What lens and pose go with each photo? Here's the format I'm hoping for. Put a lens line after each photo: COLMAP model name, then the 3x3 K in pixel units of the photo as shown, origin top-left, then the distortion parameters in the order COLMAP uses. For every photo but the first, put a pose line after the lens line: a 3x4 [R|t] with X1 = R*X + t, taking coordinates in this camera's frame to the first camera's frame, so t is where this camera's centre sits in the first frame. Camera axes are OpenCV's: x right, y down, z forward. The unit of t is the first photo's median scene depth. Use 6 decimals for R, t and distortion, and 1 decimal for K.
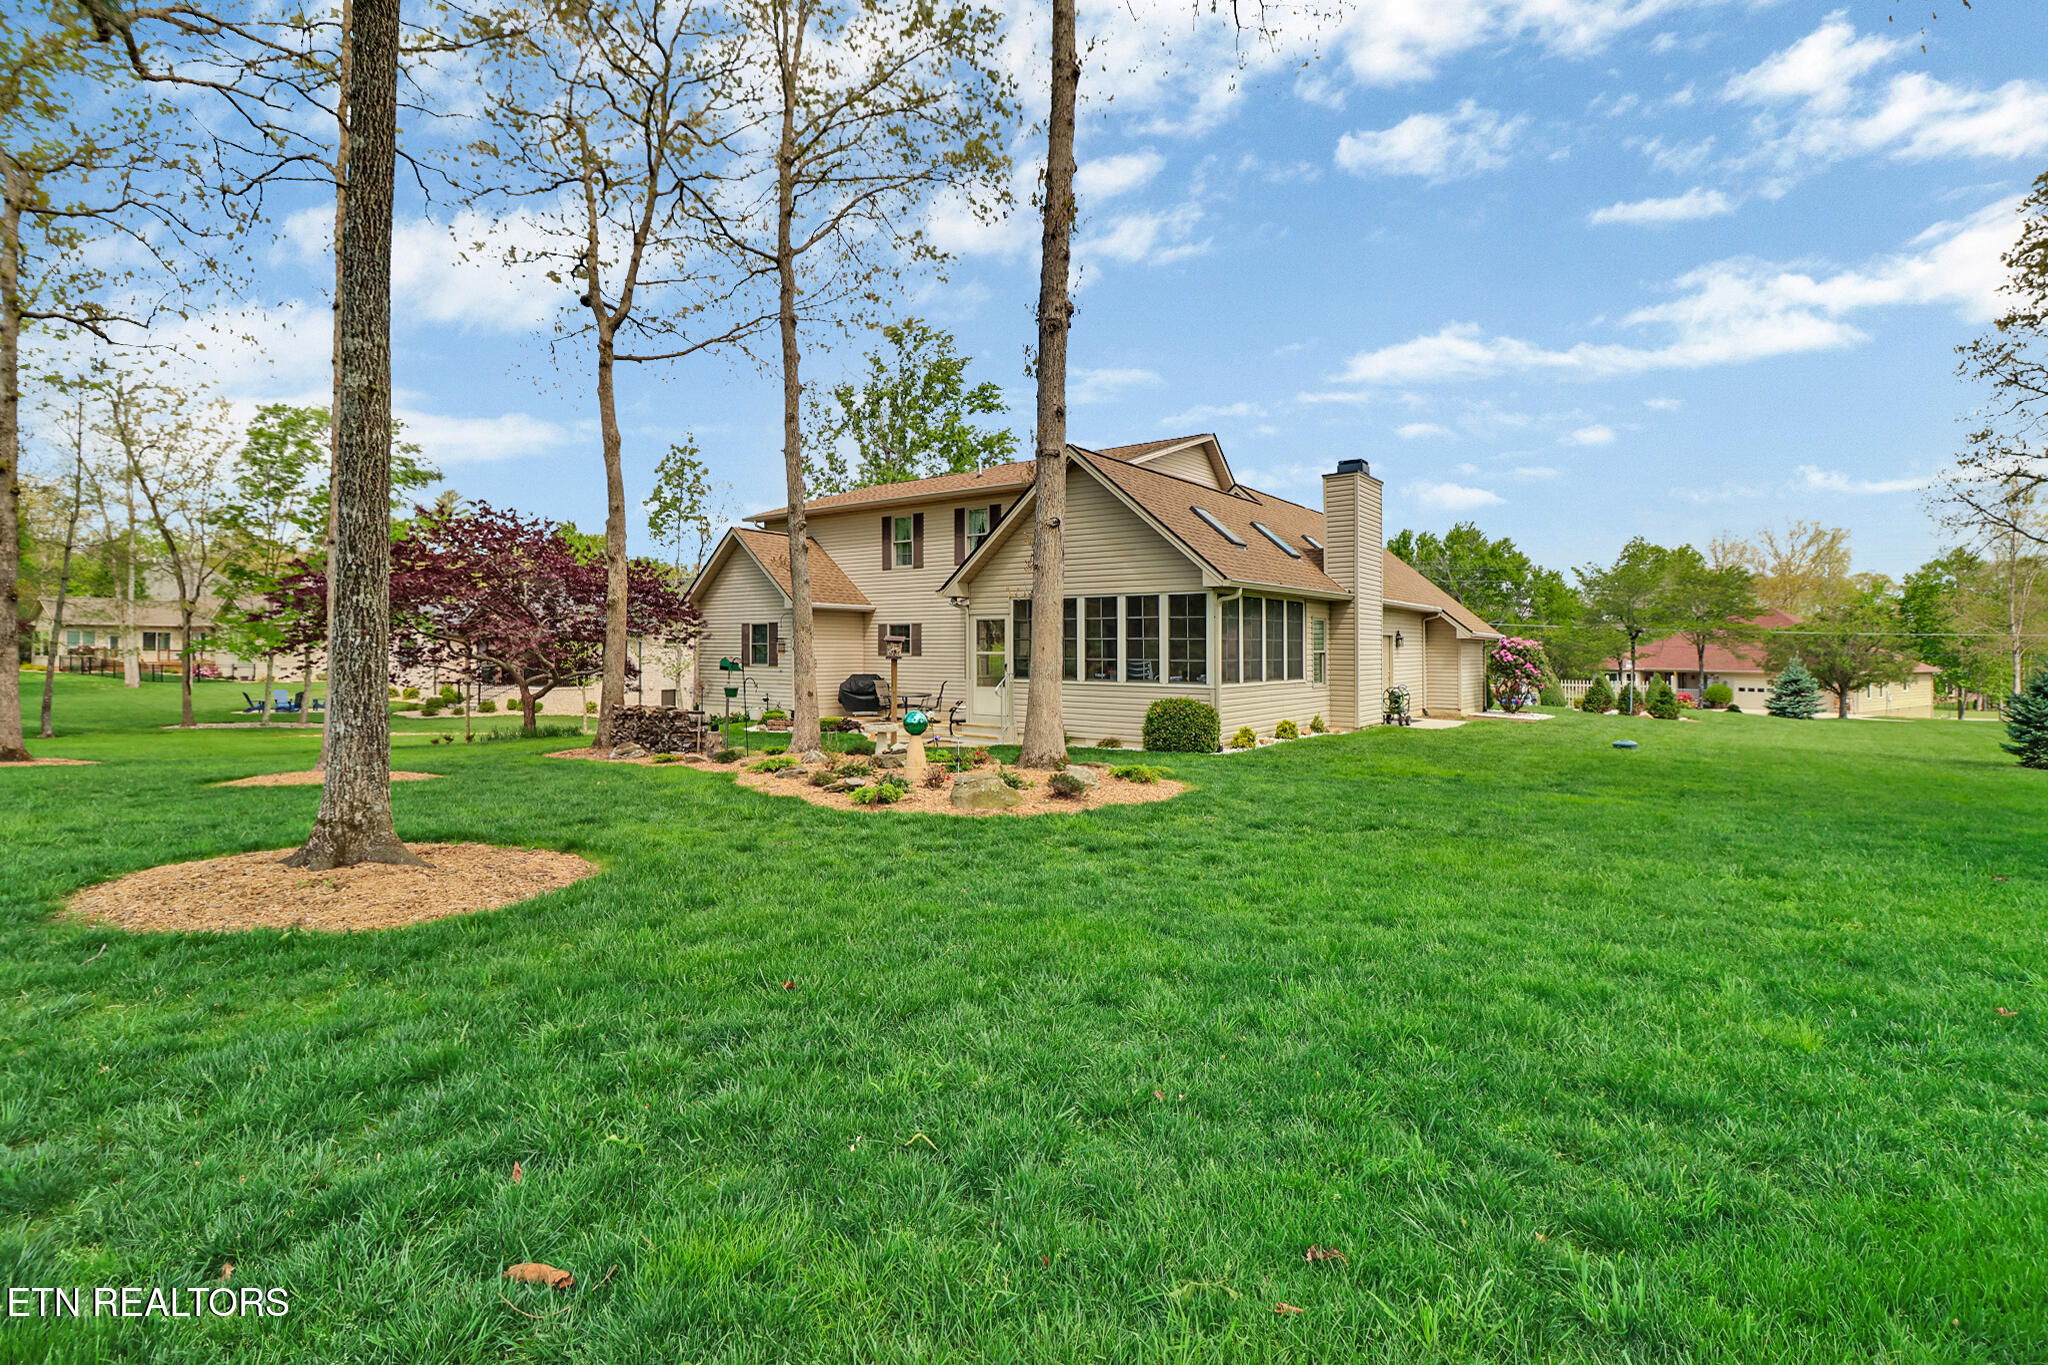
lens RADIAL K [[962.4, 0, 1020.7], [0, 962.4, 656.4], [0, 0, 1]] dist [-0.000153, -0.000220]
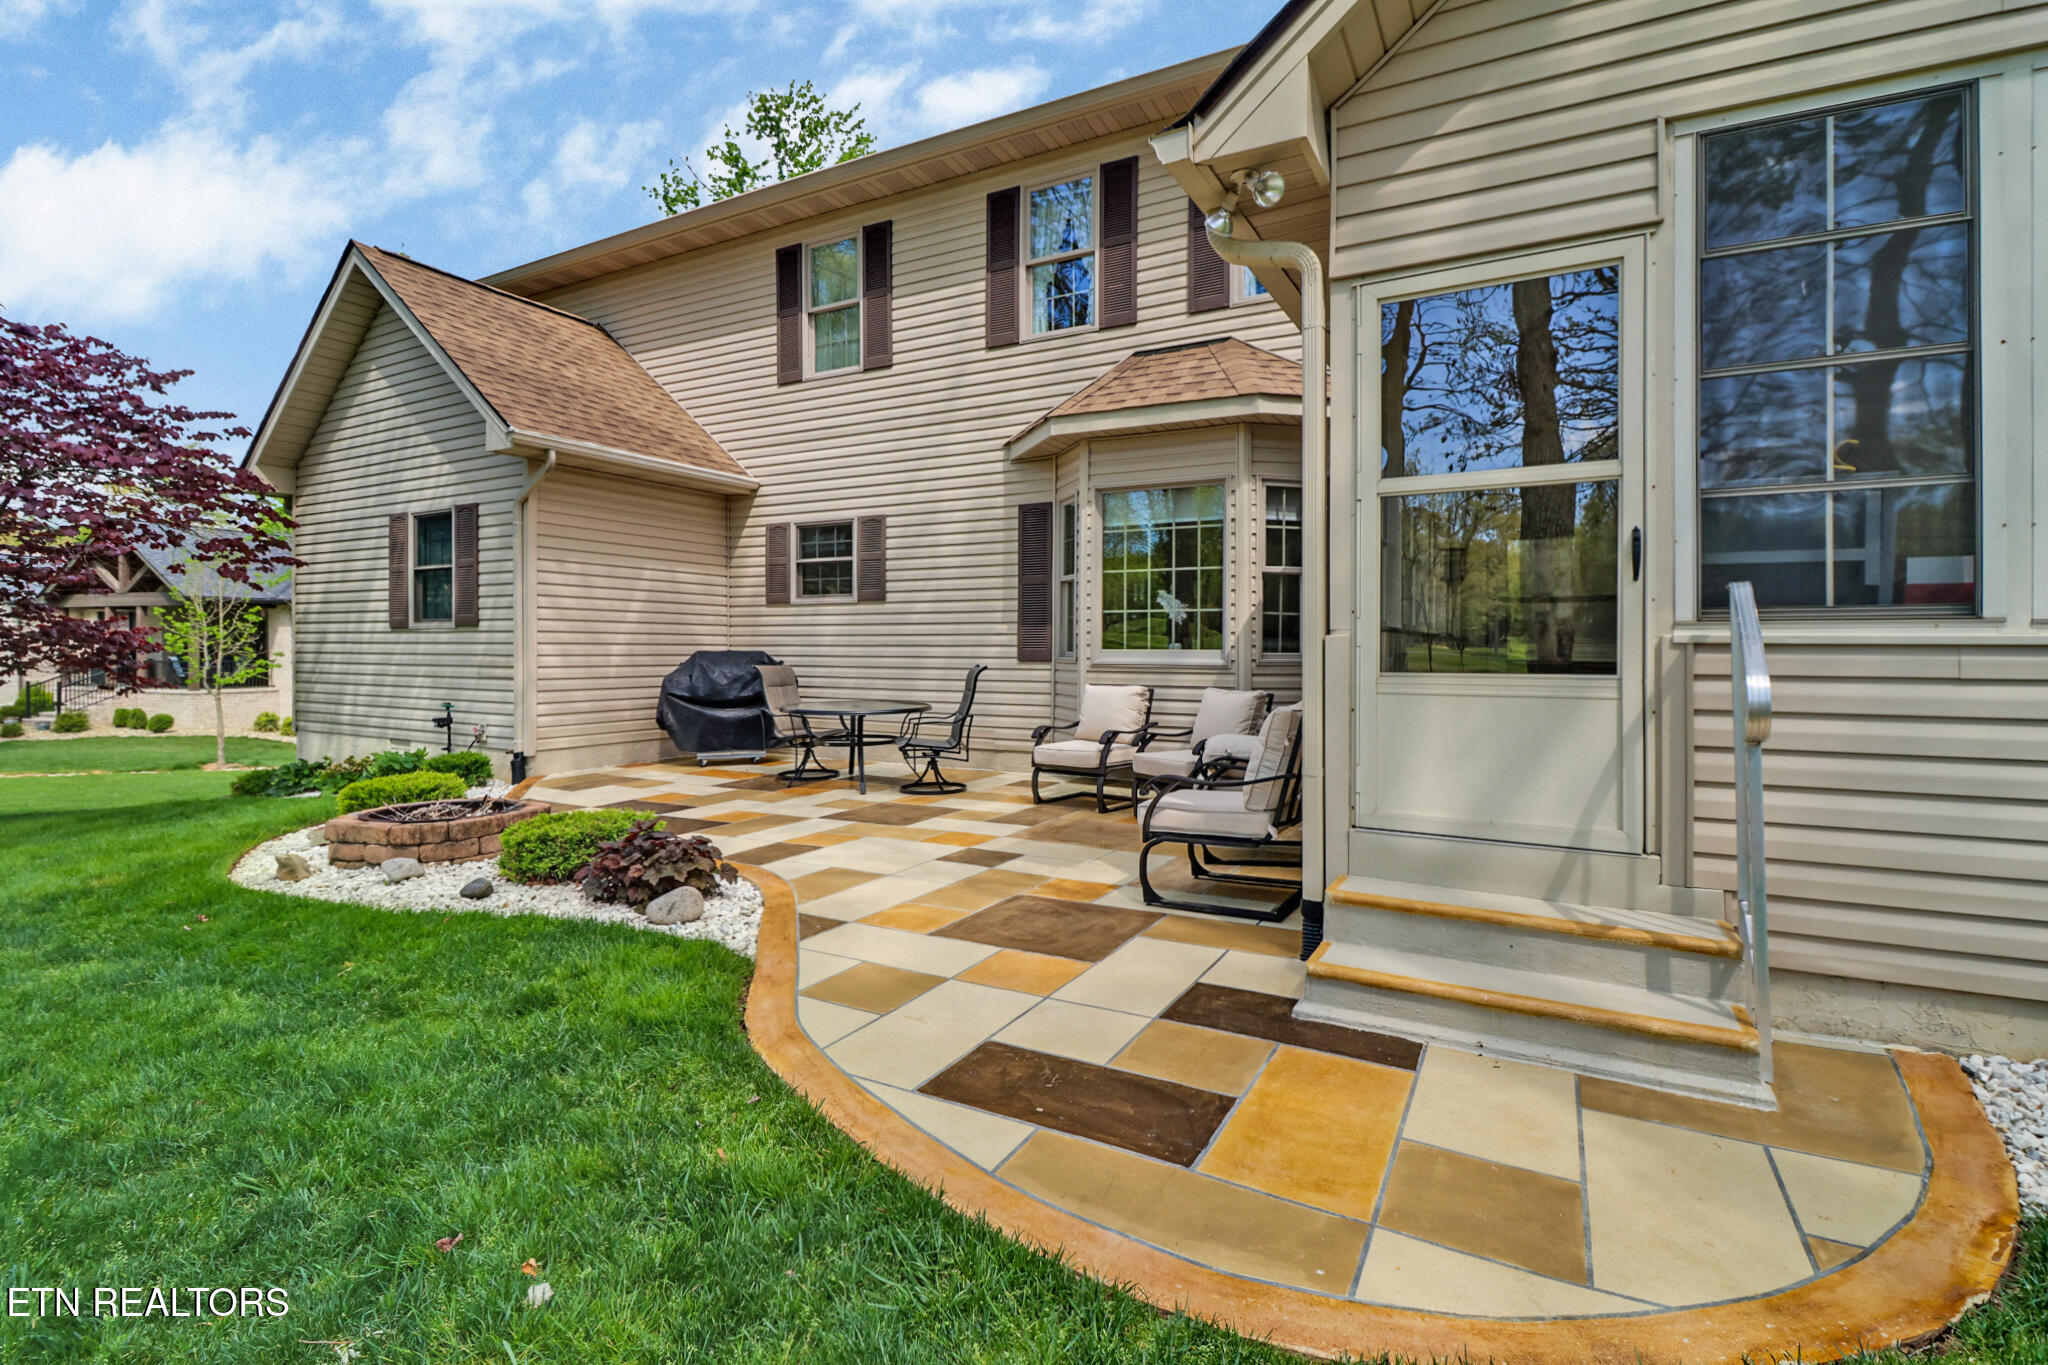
lens RADIAL K [[962.4, 0, 1020.7], [0, 962.4, 656.4], [0, 0, 1]] dist [-0.000153, -0.000220]
pose [[0.988770, 0.000260, 0.149448, -0.108570], [-0.000932, 0.999990, 0.004429, 0.019435], [-0.149445, -0.004518, 0.988760, 0.622657]]
